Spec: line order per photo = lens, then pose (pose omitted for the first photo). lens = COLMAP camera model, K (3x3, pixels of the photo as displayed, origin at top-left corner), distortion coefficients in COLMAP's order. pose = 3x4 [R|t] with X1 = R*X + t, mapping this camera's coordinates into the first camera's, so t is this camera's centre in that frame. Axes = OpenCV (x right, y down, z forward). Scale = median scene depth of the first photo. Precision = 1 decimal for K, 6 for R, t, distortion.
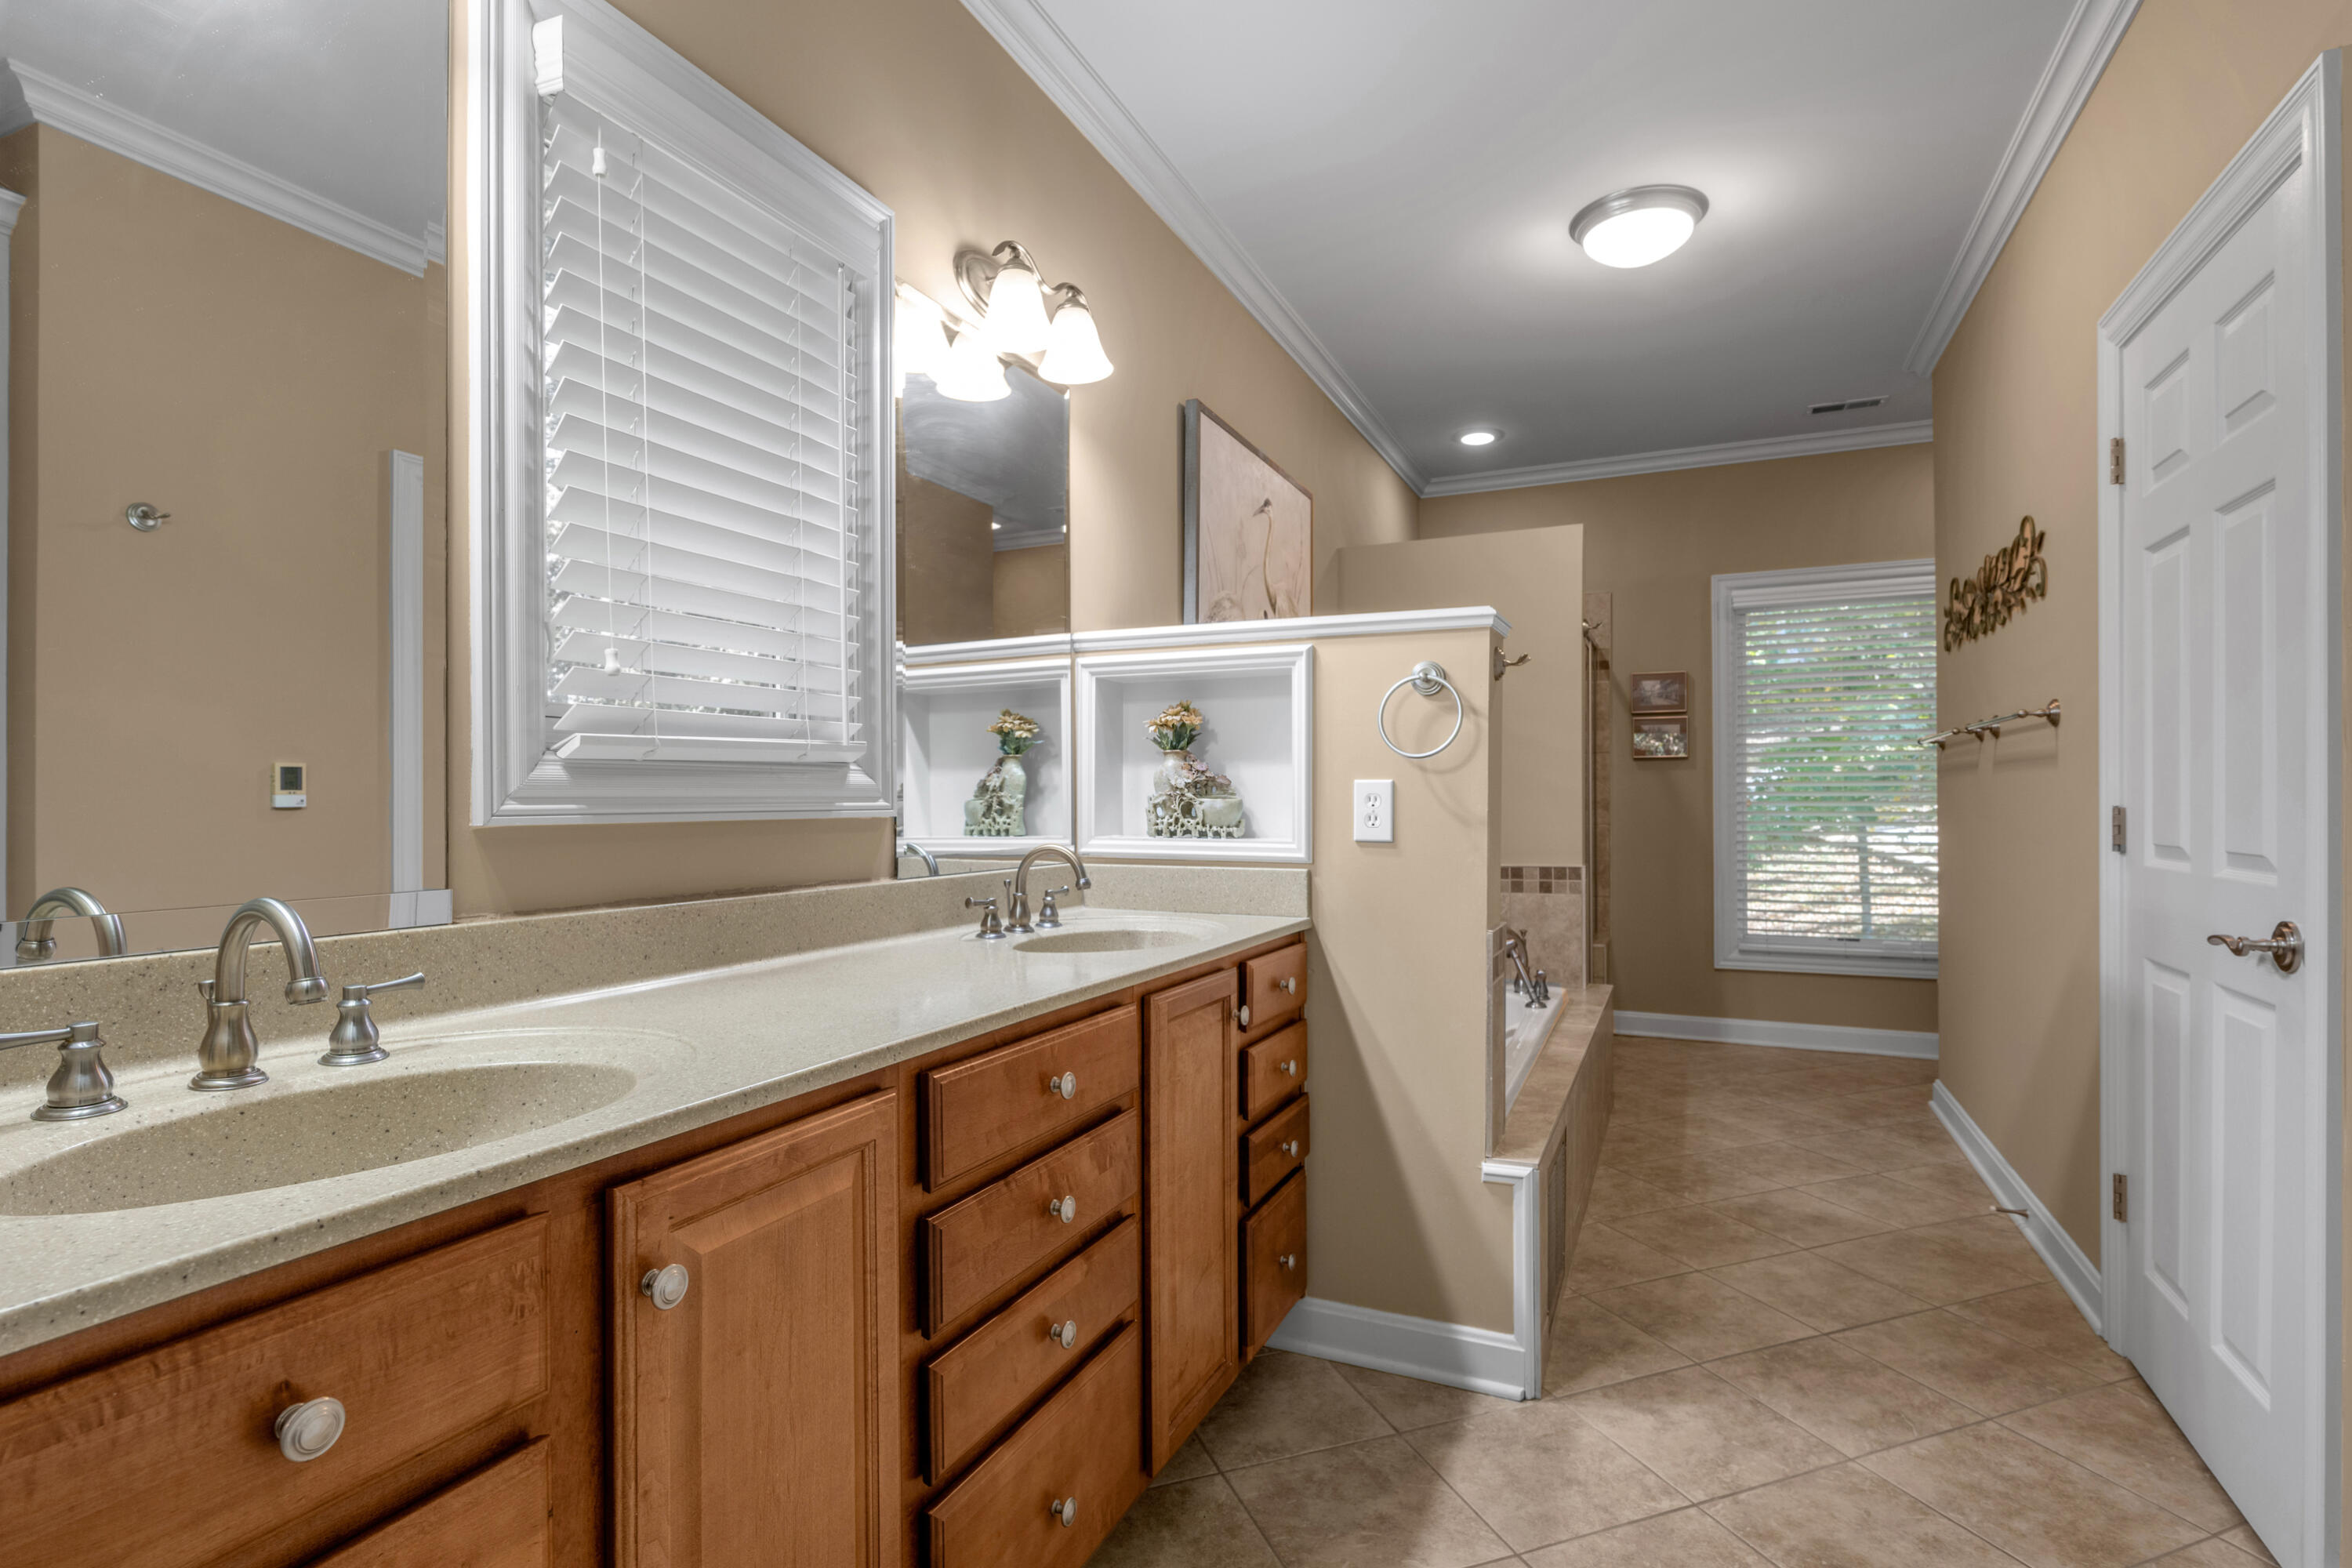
lens RADIAL K [[1130.1, 0, 1174.9], [0, 1130.1, 805.2], [0, 0, 1]] dist [0.000031, -0.000466]
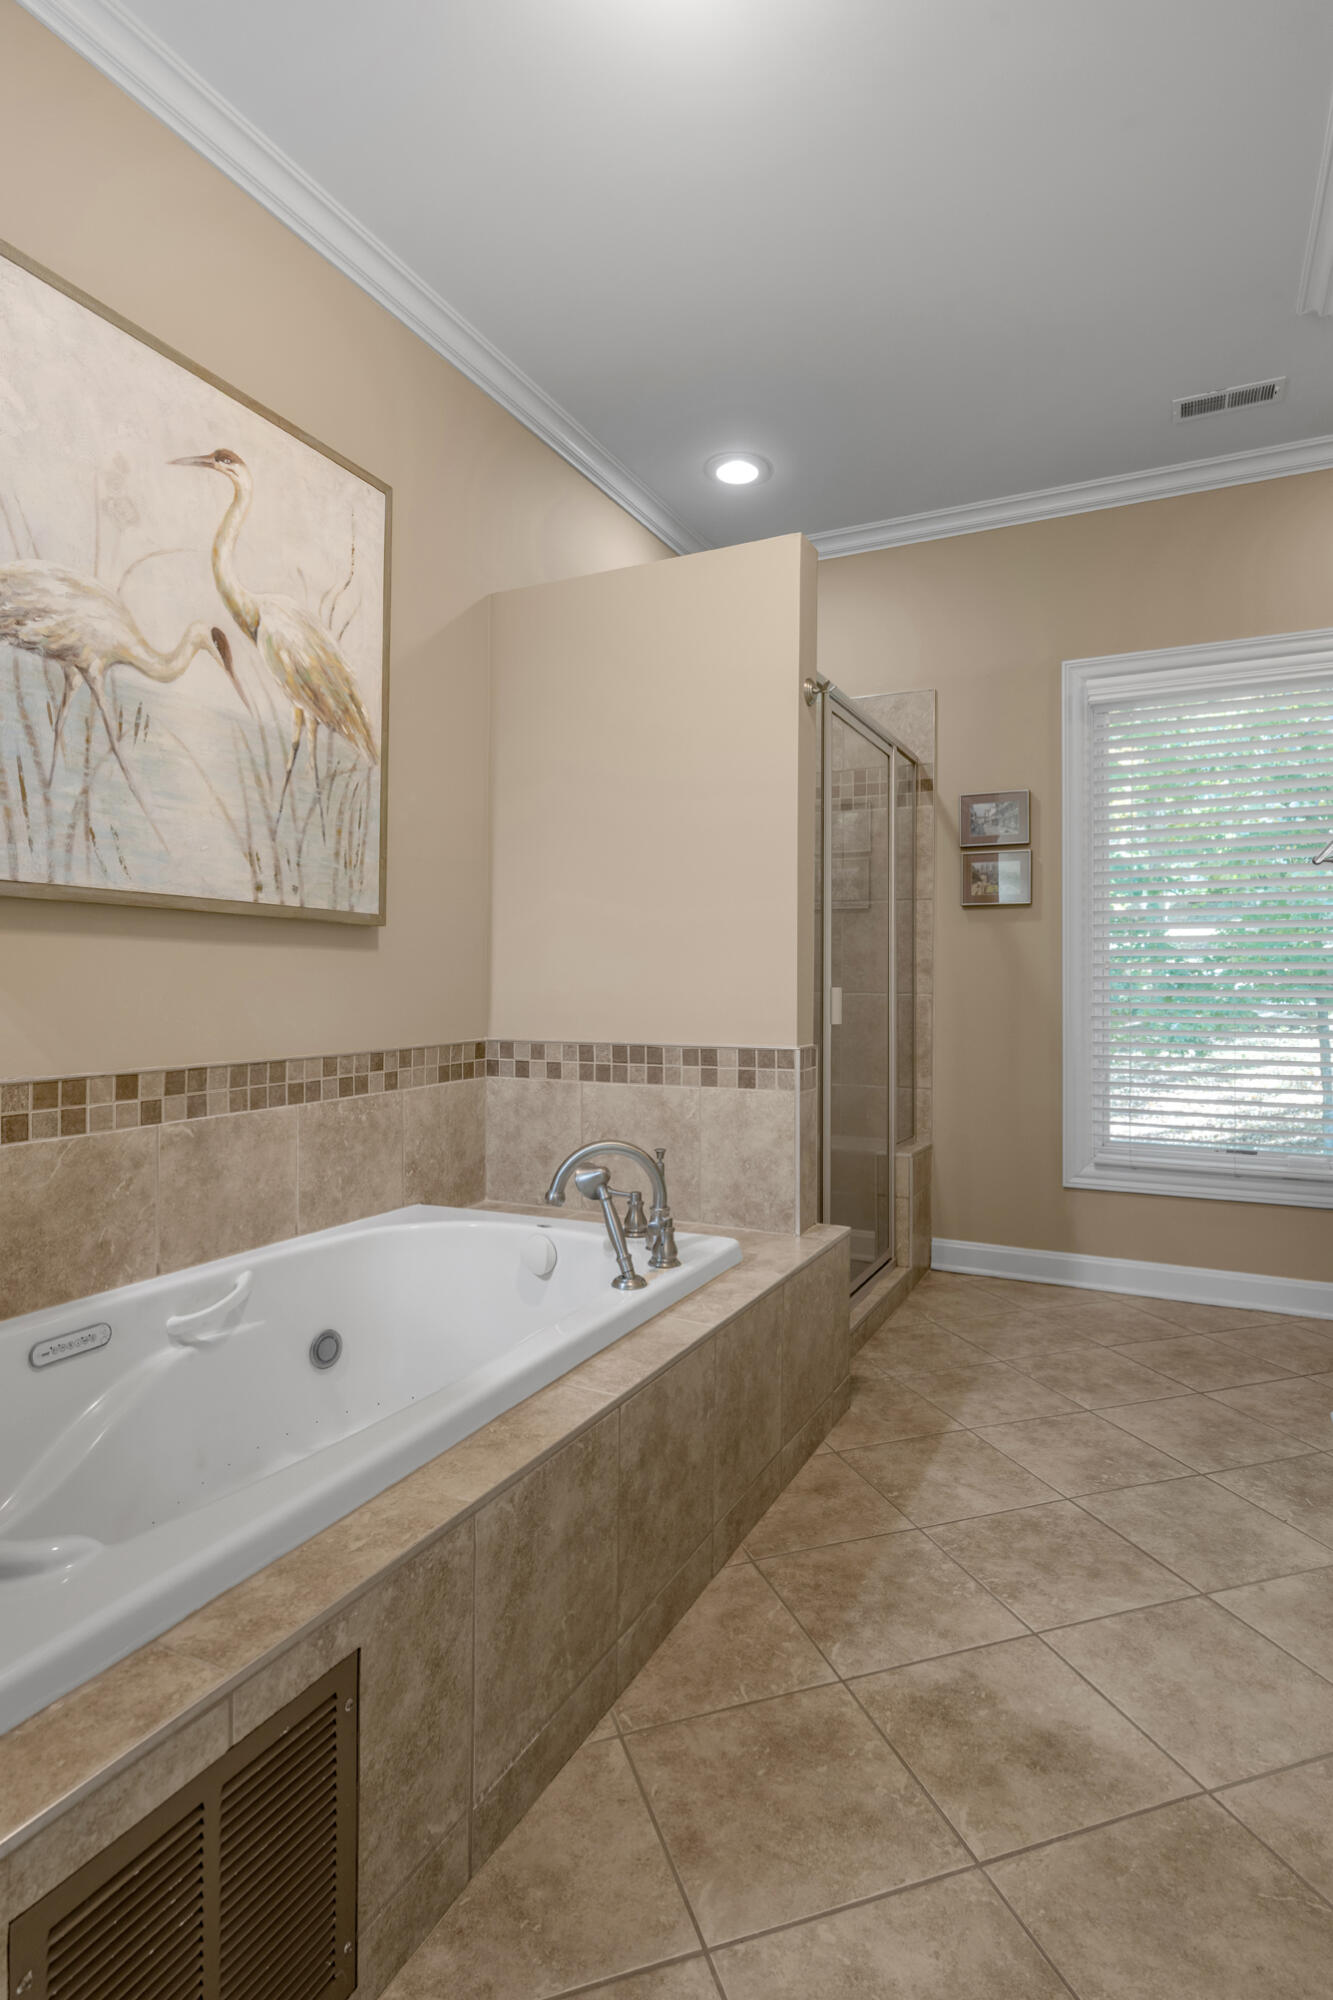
lens RADIAL K [[1047.5, 0, 667.7], [0, 1047.5, 981.5], [0, 0, 1]] dist [-0.001493, 0.001034]
pose [[0.999513, 0.005181, -0.030788, 0.303070], [-0.005428, 0.999954, -0.007939, 0.020520], [0.030745, 0.008102, 0.999494, 0.384521]]
